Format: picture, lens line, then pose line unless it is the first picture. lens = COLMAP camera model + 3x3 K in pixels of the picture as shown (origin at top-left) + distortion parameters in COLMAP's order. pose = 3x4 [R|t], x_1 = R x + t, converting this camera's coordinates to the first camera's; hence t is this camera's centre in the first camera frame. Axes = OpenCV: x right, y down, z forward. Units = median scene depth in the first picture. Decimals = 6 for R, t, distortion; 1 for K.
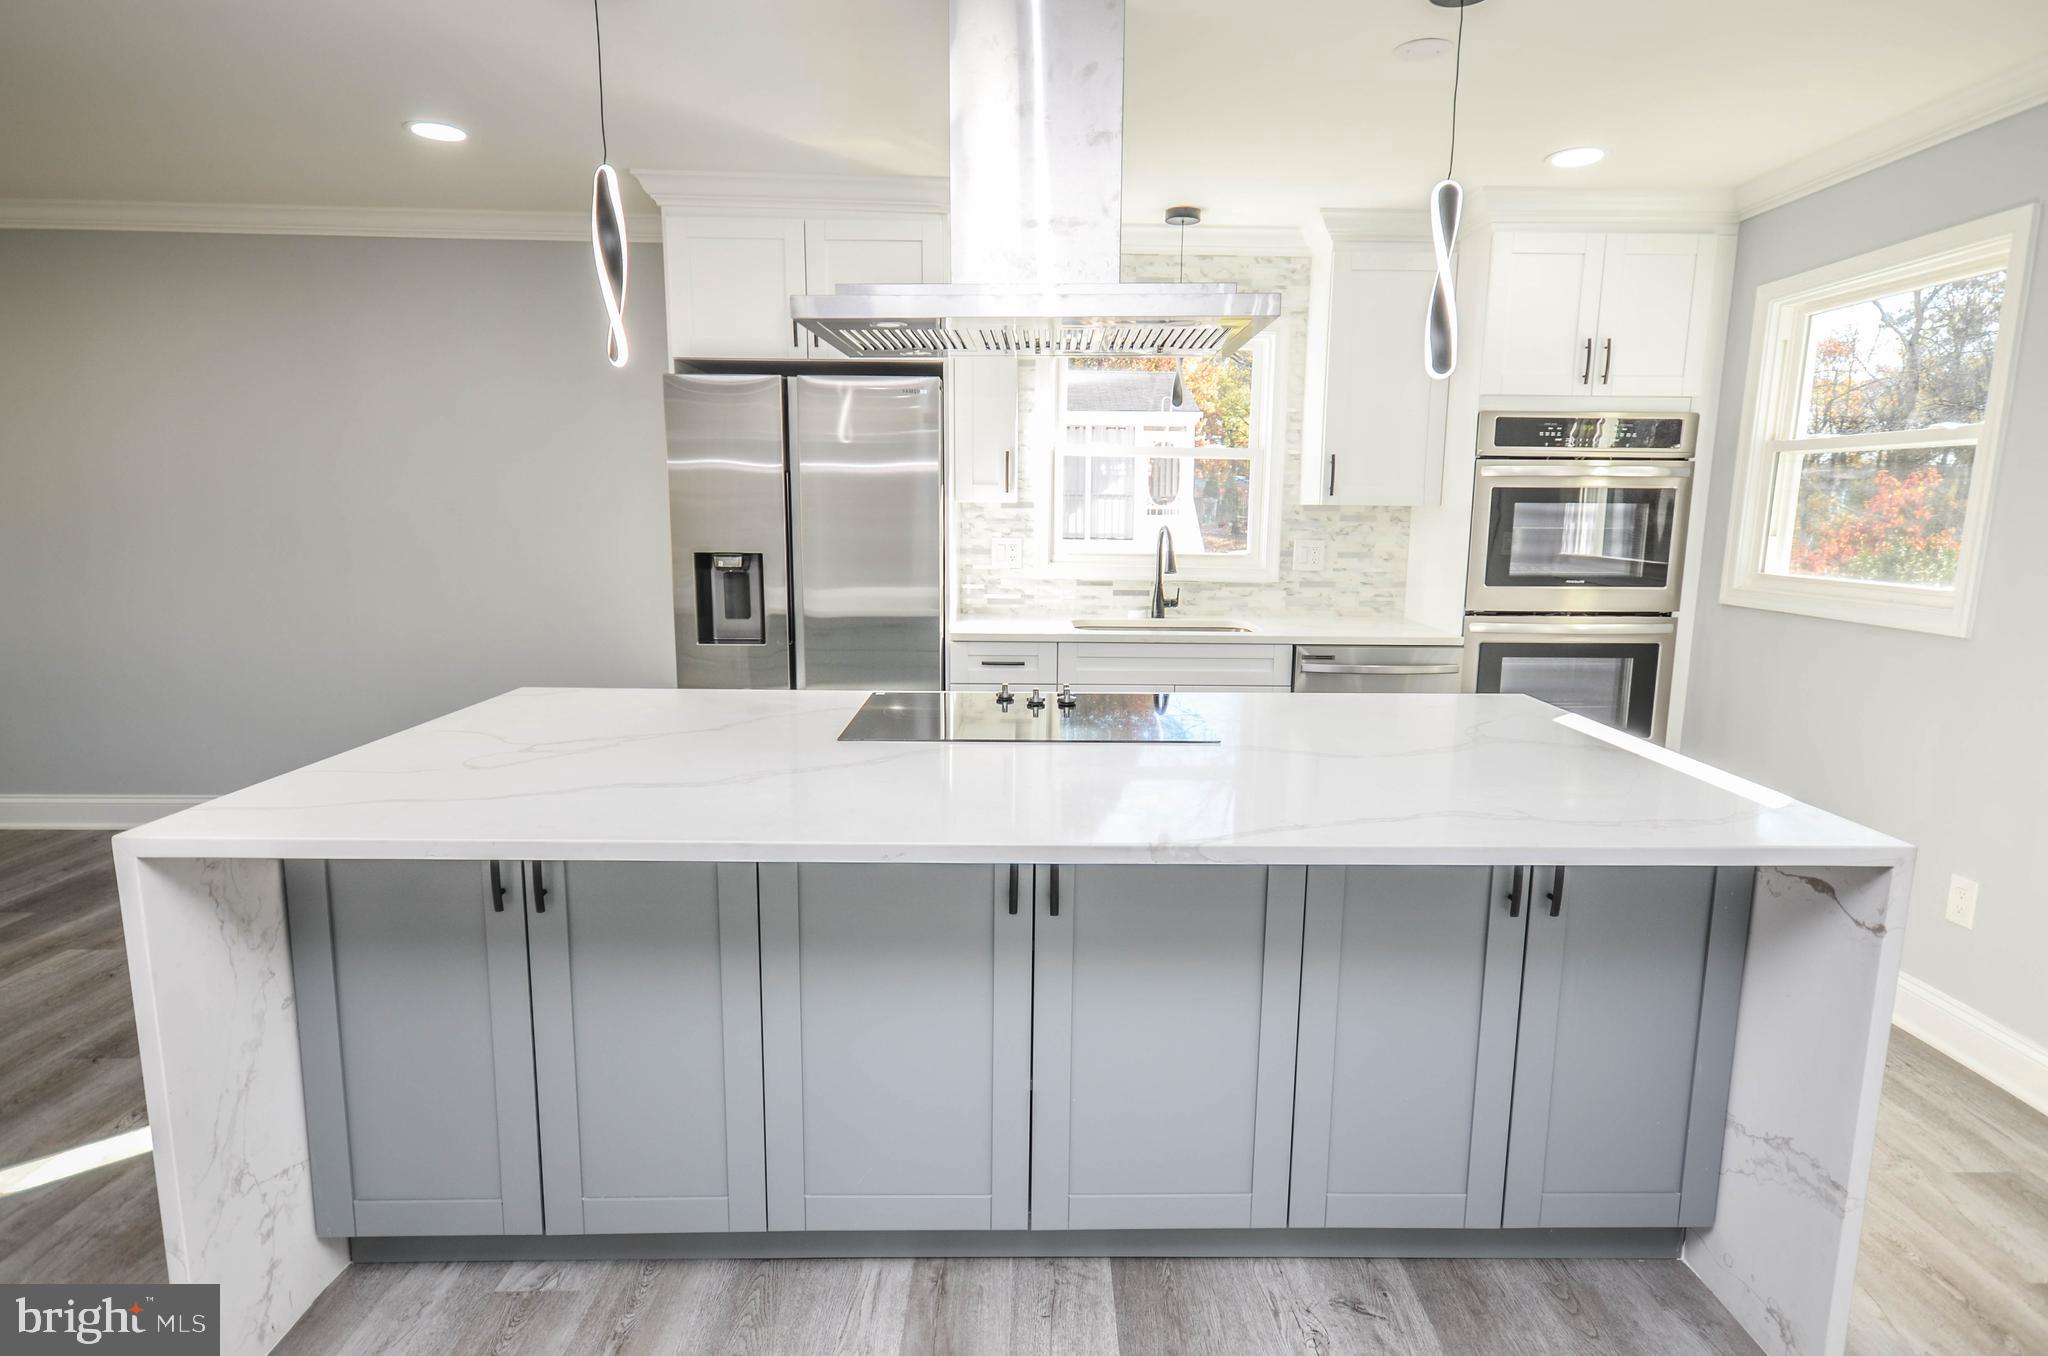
lens RADIAL K [[1104.2, 0, 1058.7], [0, 1104.2, 680.1], [0, 0, 1]] dist [0.013950, -0.000537]
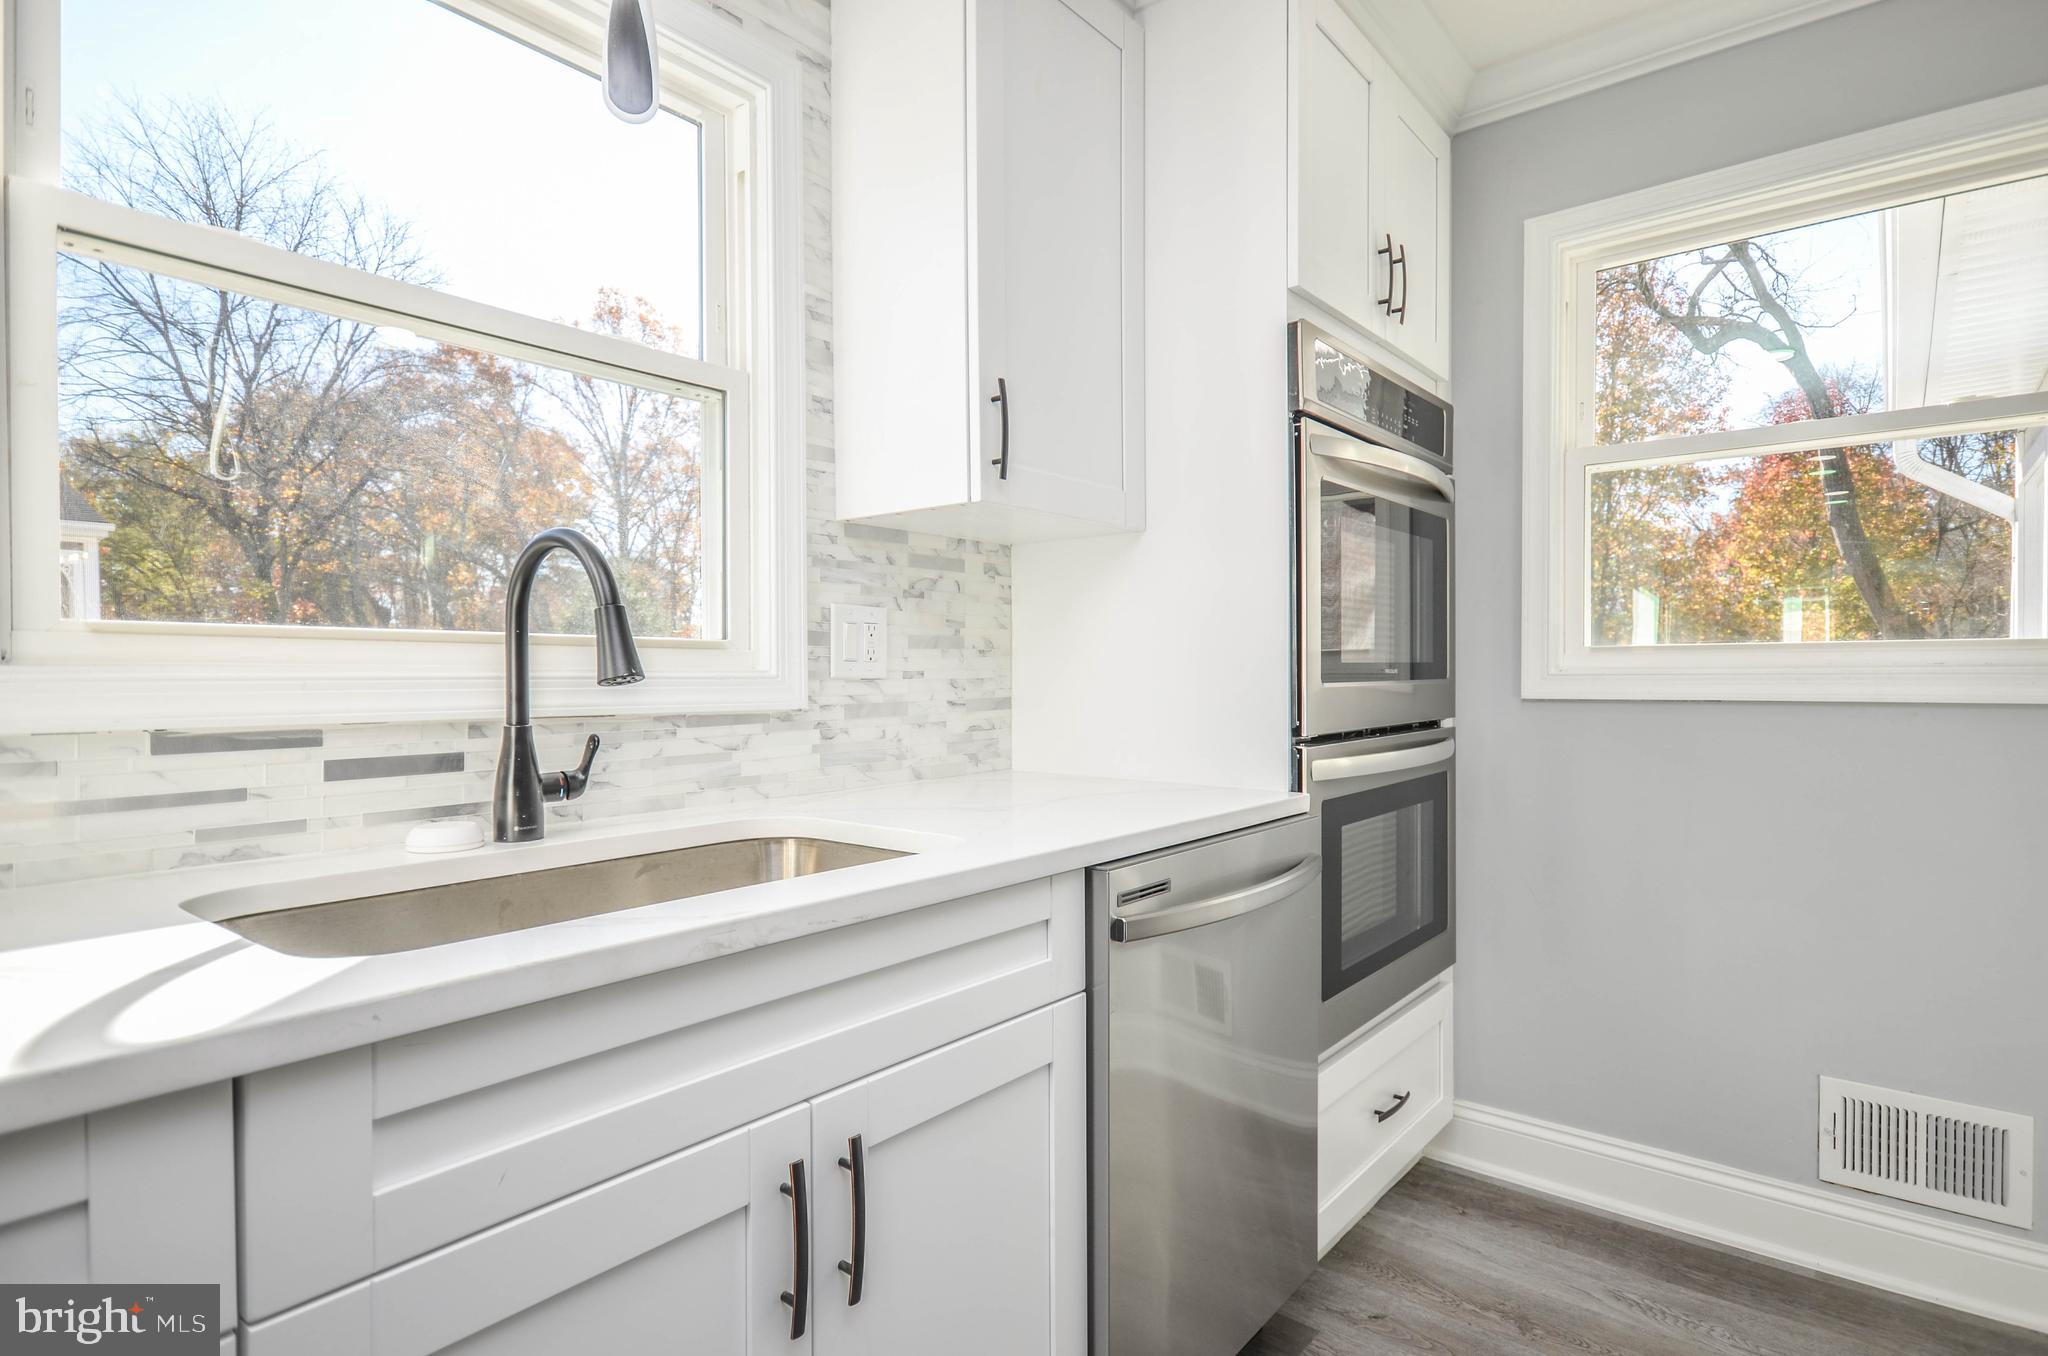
lens RADIAL K [[1063.9, 0, 1050.6], [0, 1063.9, 686.3], [0, 0, 1]] dist [0.011690, 0.001084]
pose [[0.643924, -0.026033, 0.764646, -0.038356], [0.136237, 0.987350, -0.081112, -0.053523], [-0.752862, 0.156403, 0.639325, 0.690944]]
